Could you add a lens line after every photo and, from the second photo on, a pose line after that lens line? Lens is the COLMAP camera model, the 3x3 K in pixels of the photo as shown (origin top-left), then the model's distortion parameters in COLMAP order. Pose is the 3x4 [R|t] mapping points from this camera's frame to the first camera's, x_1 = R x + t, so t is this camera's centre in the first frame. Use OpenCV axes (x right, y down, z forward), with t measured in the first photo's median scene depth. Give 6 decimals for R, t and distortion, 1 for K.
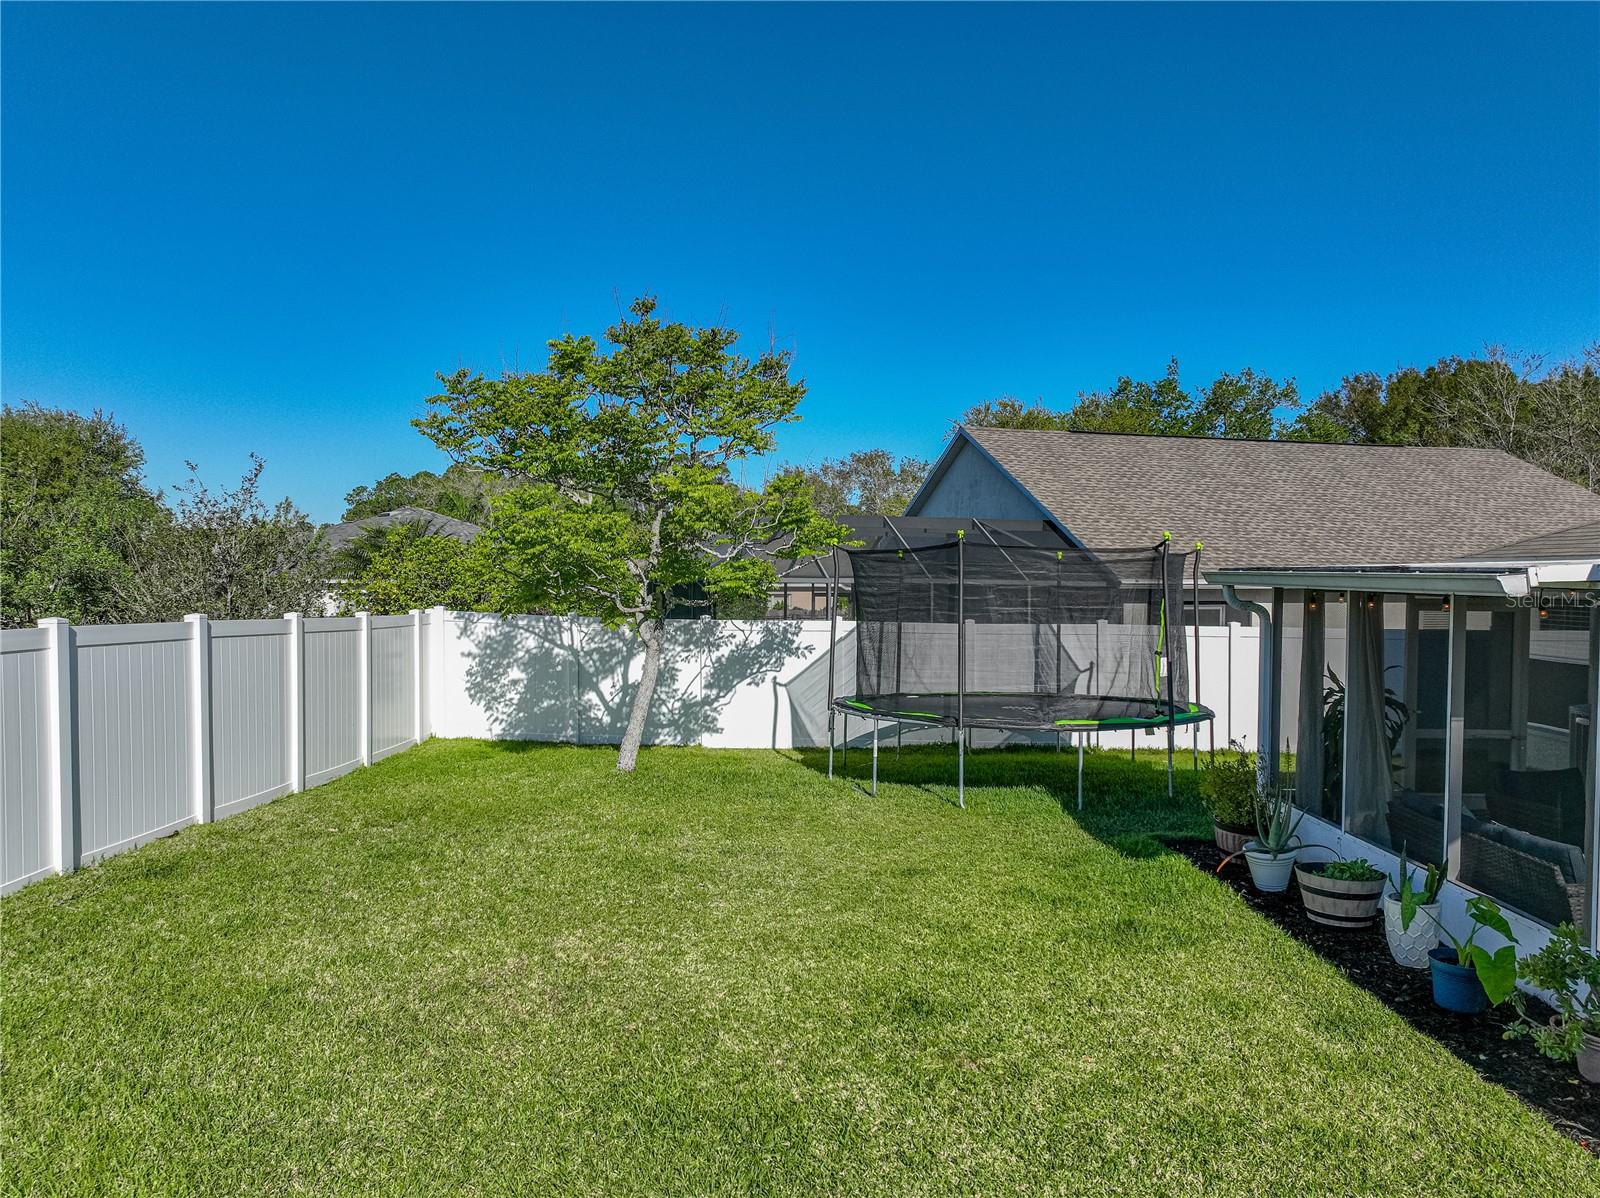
lens RADIAL K [[1152.7, 0, 807.8], [0, 1152.7, 599.8], [0, 0, 1]] dist [0.000537, 0.009068]
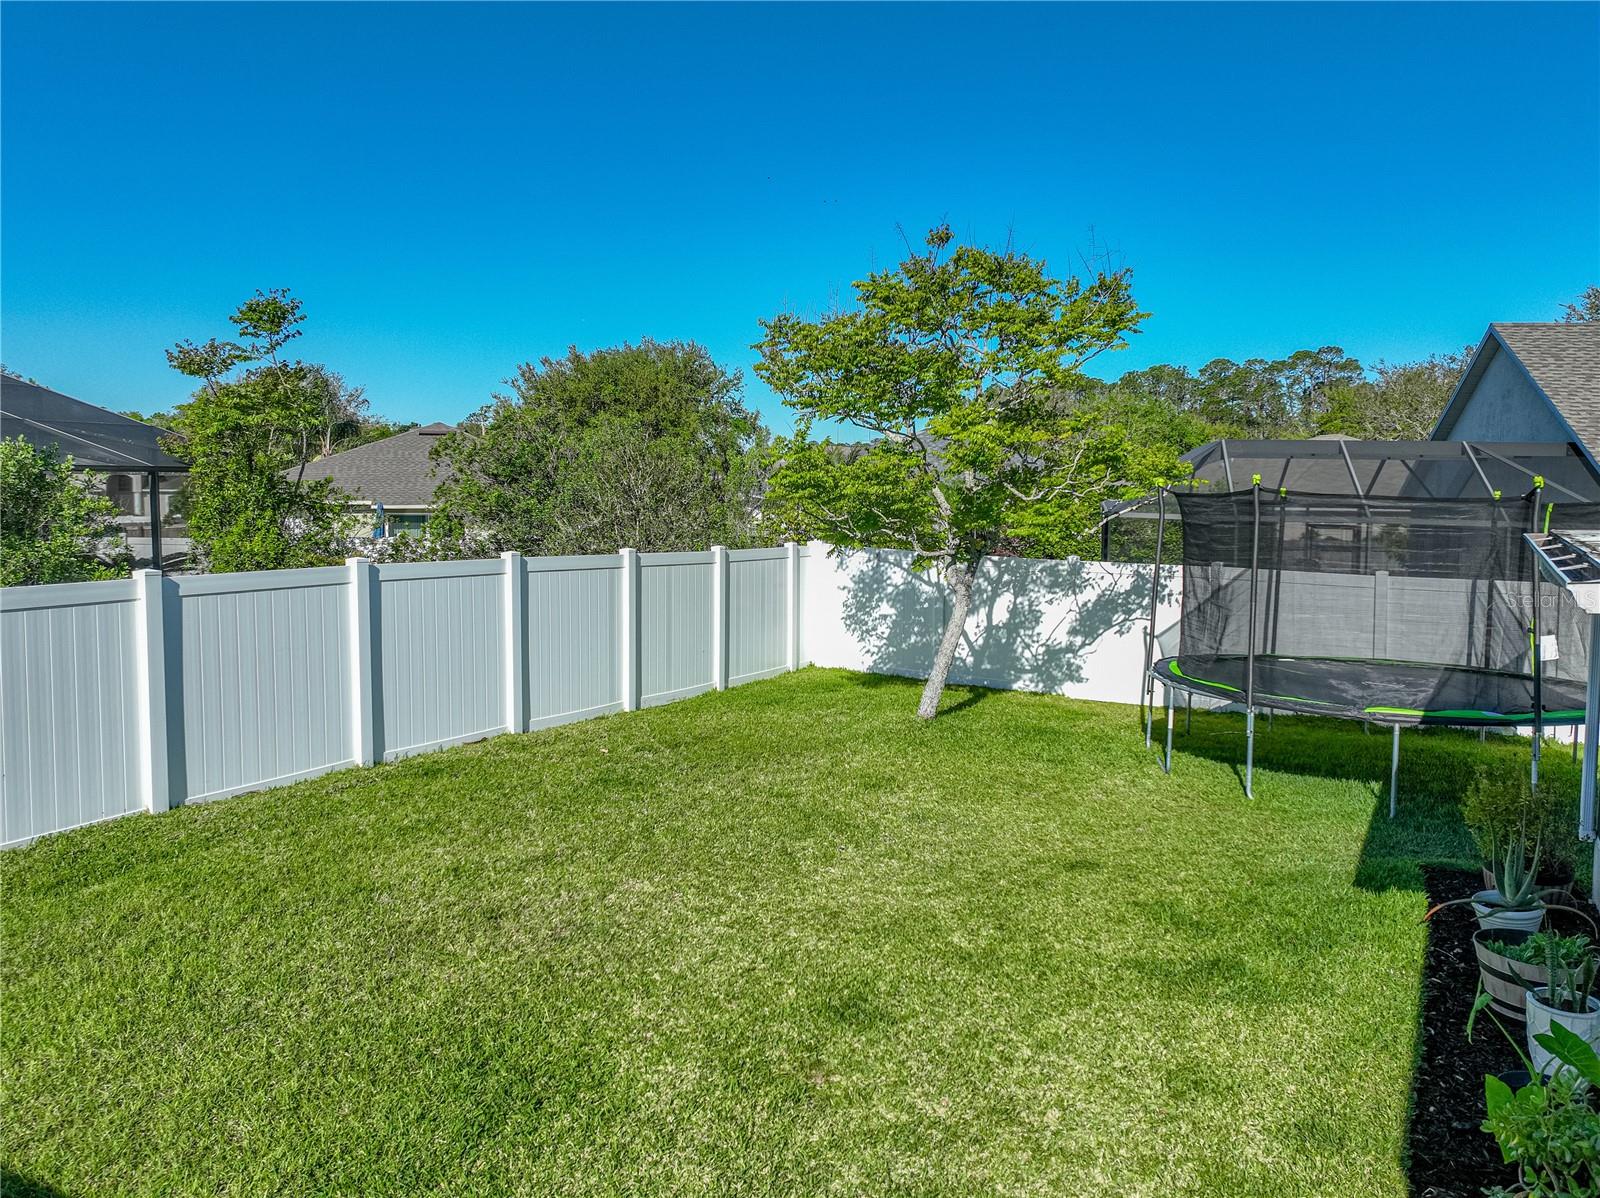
lens RADIAL K [[1210.4, 0, 799.8], [0, 1210.4, 573.0], [0, 0, 1]] dist [-0.000751, -0.003154]
pose [[0.891884, 0.036493, -0.450790, 0.155916], [-0.015697, 0.998636, 0.049787, -0.018026], [0.451992, -0.037328, 0.891240, 0.031670]]
